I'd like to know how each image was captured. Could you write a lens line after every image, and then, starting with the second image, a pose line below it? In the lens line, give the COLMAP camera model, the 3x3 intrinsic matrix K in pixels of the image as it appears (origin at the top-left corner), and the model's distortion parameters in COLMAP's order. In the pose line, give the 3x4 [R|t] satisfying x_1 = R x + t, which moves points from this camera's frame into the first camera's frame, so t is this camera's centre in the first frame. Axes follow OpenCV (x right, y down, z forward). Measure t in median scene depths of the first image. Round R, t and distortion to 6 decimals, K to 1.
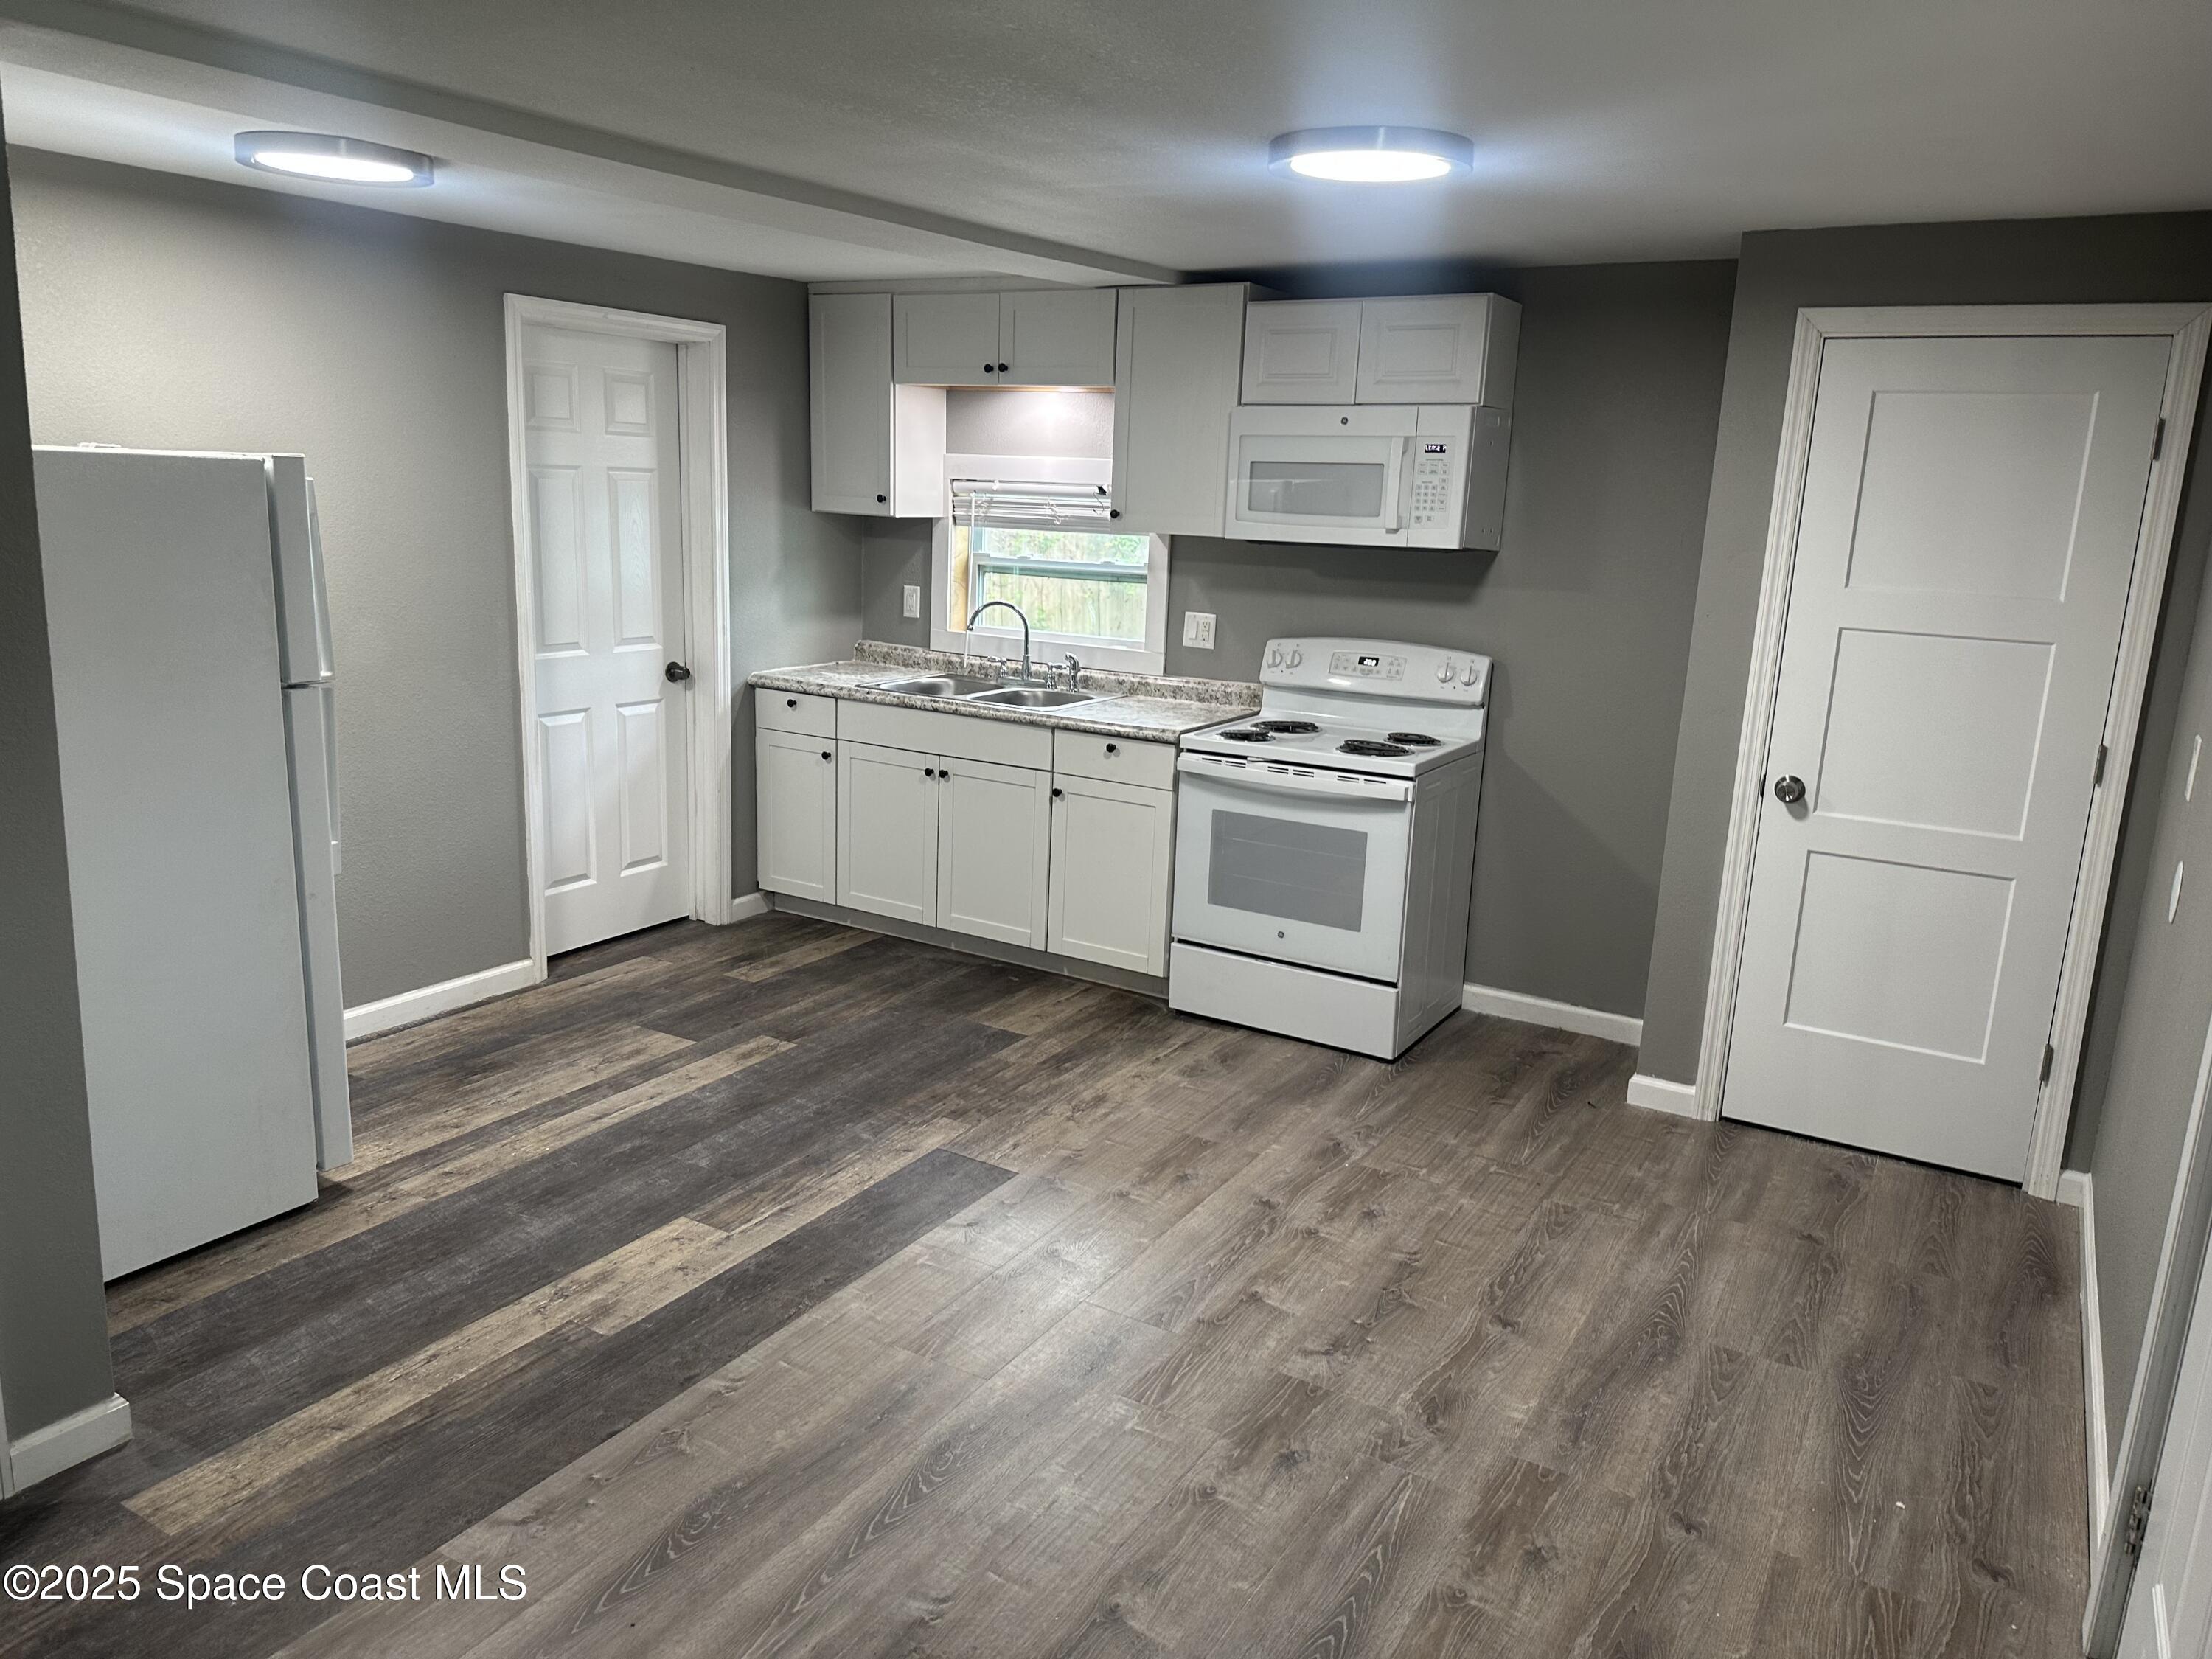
lens RADIAL K [[1550.2, 0, 1099.5], [0, 1550.2, 815.2], [0, 0, 1]] dist [0.158153, -0.267786]
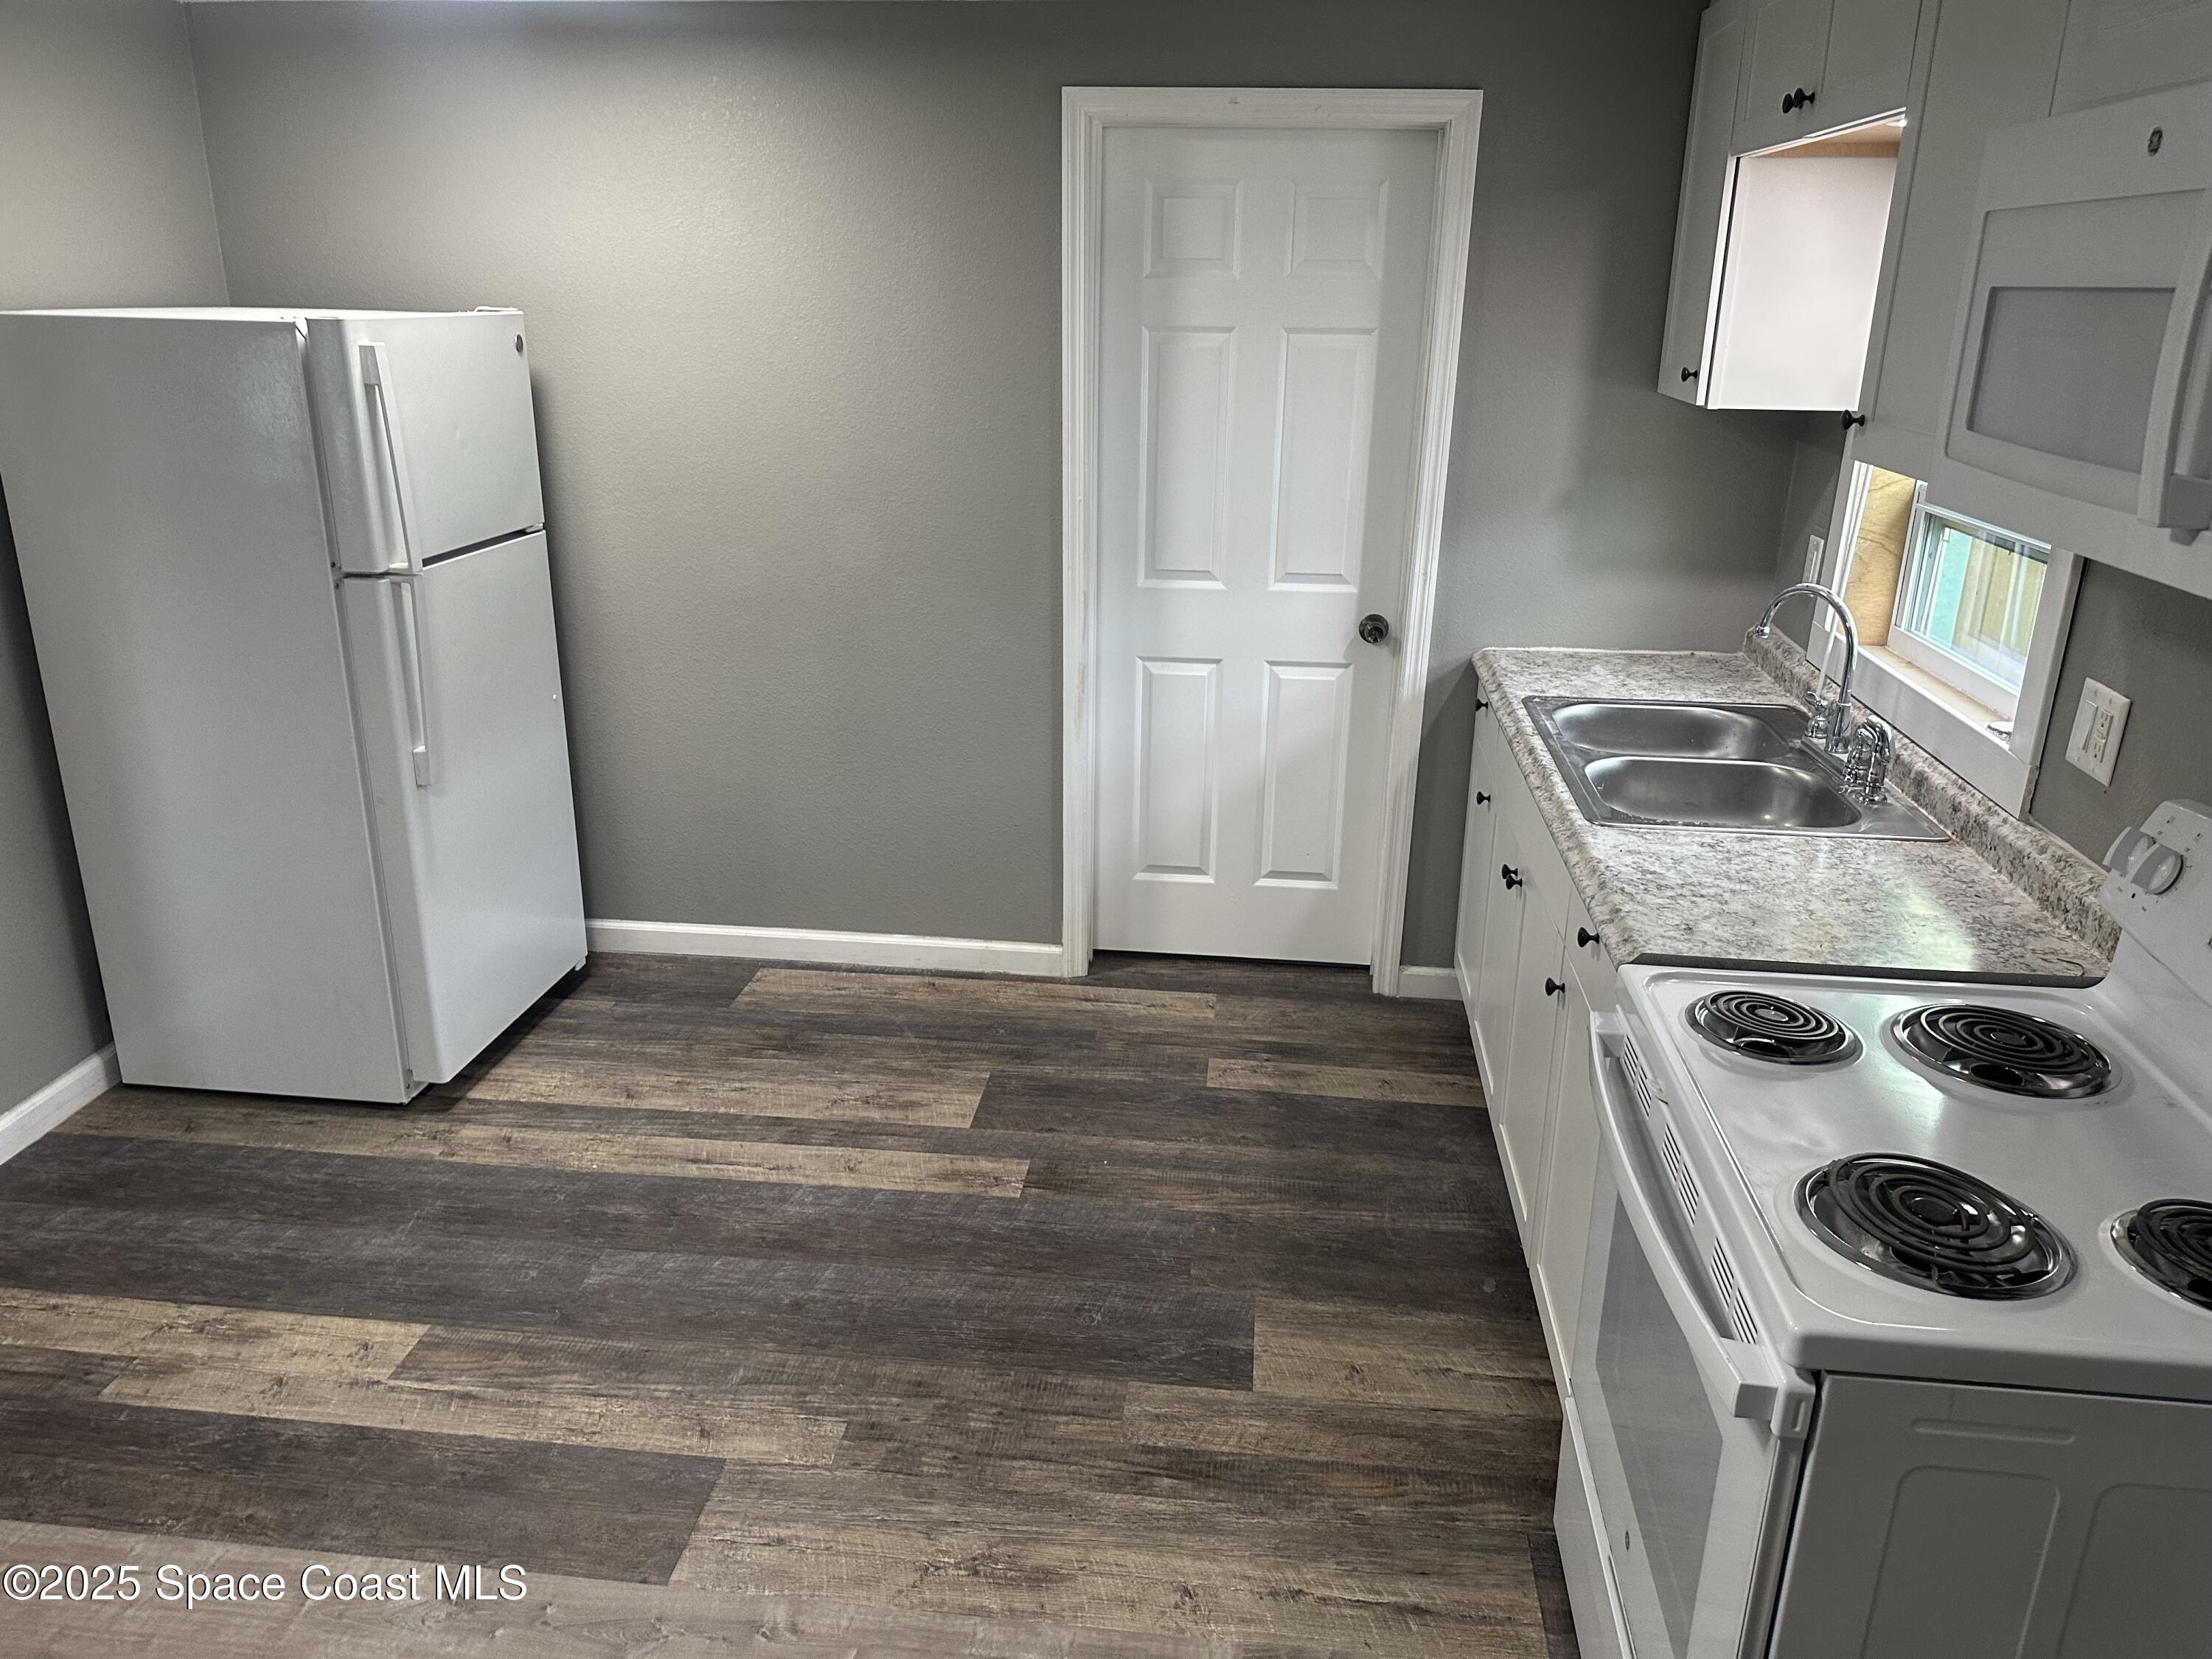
lens RADIAL K [[1550.2, 0, 1099.5], [0, 1550.2, 815.2], [0, 0, 1]] dist [0.158153, -0.267786]
pose [[0.416764, 0.263490, -0.869989, 0.379141], [-0.188892, 0.961280, 0.200650, -0.159876], [0.889172, 0.080710, 0.450398, 0.733249]]
